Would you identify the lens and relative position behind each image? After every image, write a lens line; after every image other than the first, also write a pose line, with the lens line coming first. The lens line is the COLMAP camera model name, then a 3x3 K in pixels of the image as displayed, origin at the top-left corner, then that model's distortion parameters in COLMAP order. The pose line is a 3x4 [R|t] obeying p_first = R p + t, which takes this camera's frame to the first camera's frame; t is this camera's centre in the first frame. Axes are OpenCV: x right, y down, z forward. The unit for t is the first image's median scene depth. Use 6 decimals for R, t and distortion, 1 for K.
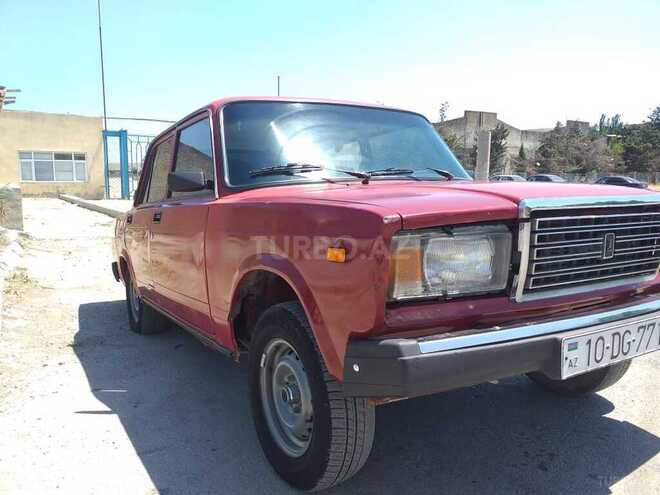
lens RADIAL K [[510.4, 0, 330.0], [0, 510.4, 247.5], [0, 0, 1]] dist [0.004236, -0.000967]
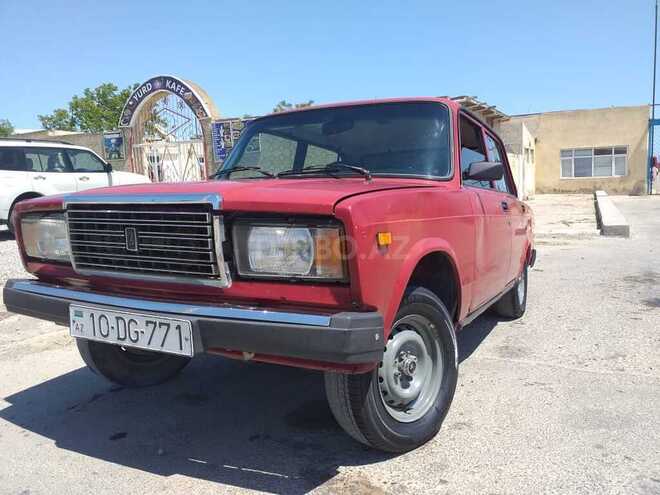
lens RADIAL K [[526.0, 0, 323.9], [0, 526.0, 246.4], [0, 0, 1]] dist [-0.001797, -0.003741]
pose [[0.510452, 0.082489, -0.855941, 1.665711], [-0.080097, 0.995622, 0.048183, -0.072677], [0.856168, 0.043963, 0.514824, 0.749154]]
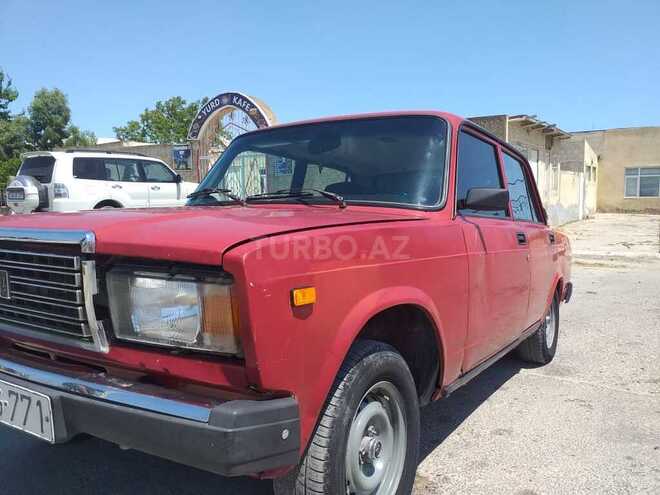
lens RADIAL K [[518.7, 0, 330.0], [0, 518.7, 247.5], [0, 0, 1]] dist [0.024172, -0.011089]
pose [[0.428666, 0.082602, -0.899679, 1.766700], [-0.111483, 0.993037, 0.038056, -0.093510], [0.896559, 0.083986, 0.434890, 0.669671]]
